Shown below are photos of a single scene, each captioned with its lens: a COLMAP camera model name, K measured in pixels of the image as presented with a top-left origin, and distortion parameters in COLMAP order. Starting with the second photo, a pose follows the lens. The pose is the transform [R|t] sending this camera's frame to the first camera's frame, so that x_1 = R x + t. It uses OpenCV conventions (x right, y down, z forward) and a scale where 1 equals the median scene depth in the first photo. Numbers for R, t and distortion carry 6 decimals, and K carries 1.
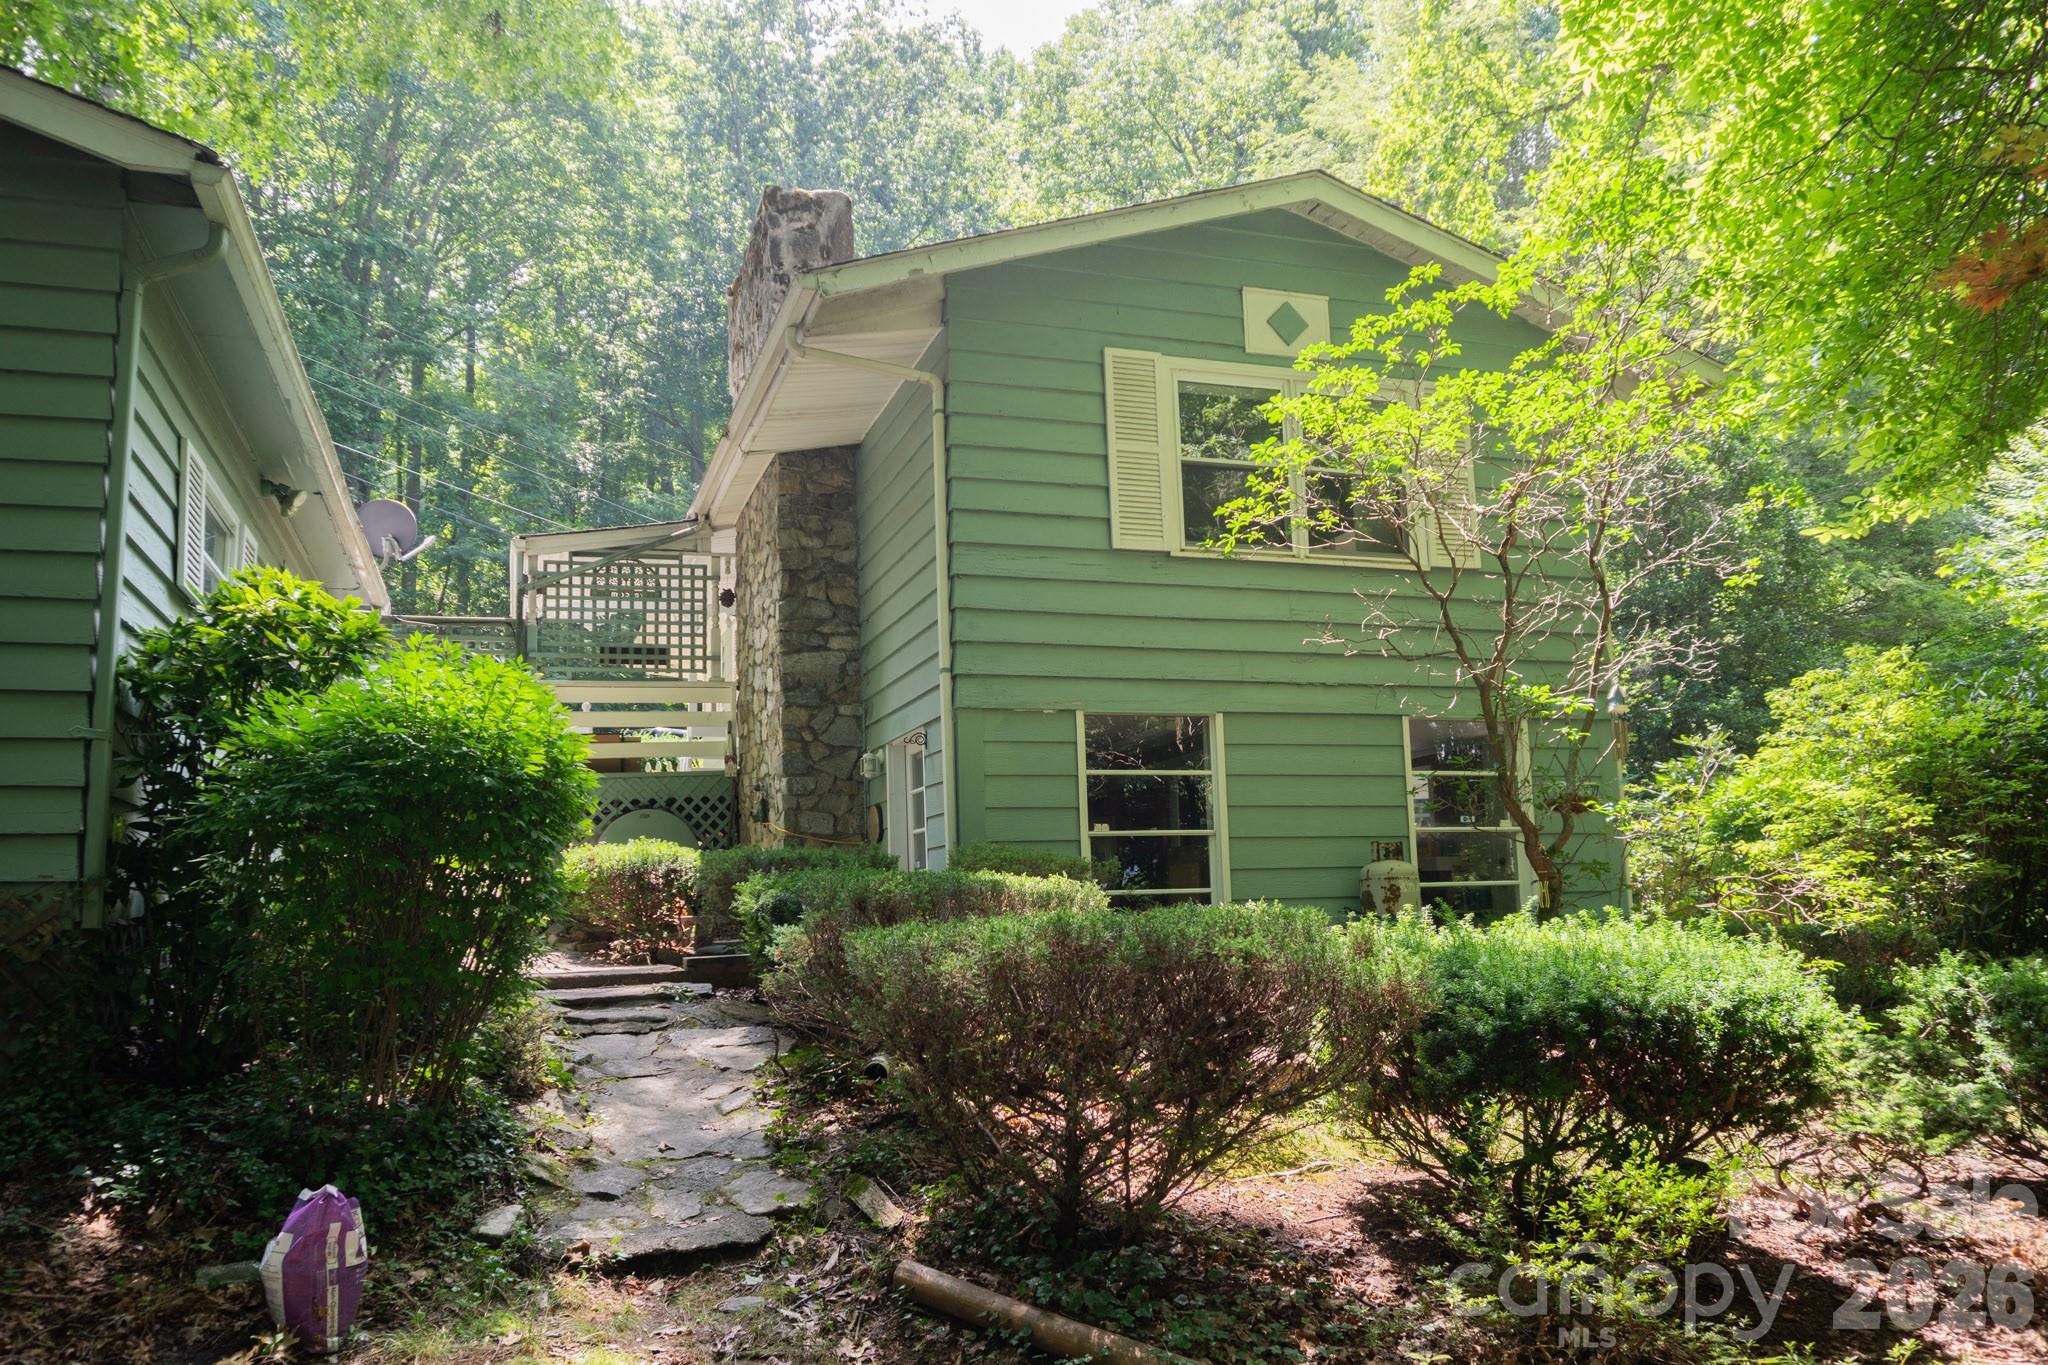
lens RADIAL K [[1479.7, 0, 1024.0], [0, 1479.7, 682.5], [0, 0, 1]] dist [-0.057771, -0.001114]
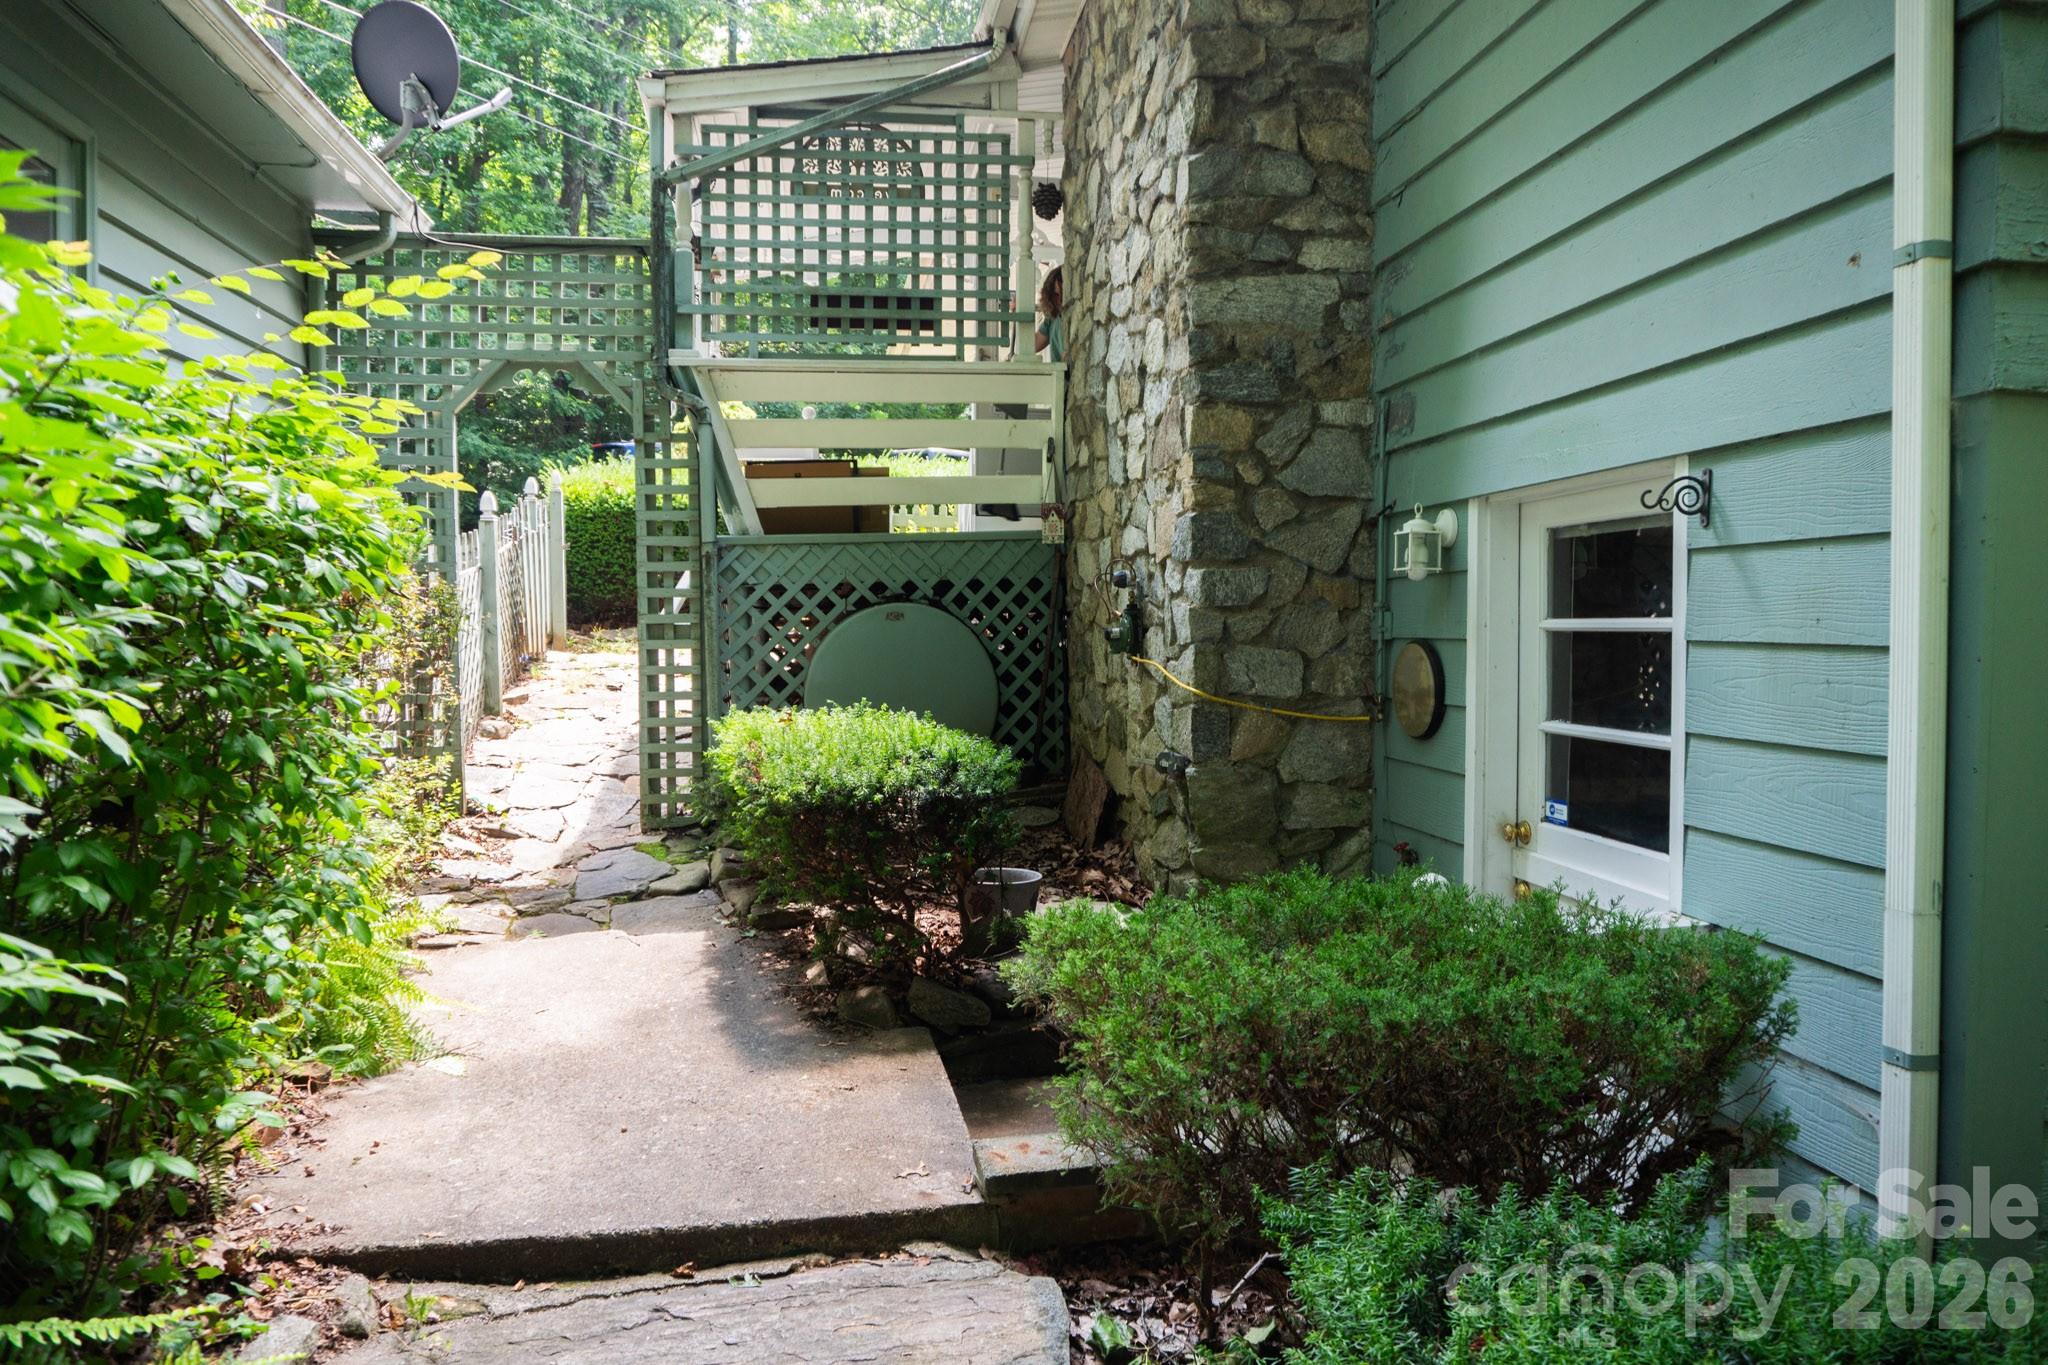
lens RADIAL K [[1479.7, 0, 1024.0], [0, 1479.7, 682.5], [0, 0, 1]] dist [-0.057771, -0.001114]
pose [[0.983235, 0.038799, -0.178169, -0.112608], [-0.005154, 0.982623, 0.185541, 0.014238], [0.182271, -0.181512, 0.966349, 0.476045]]
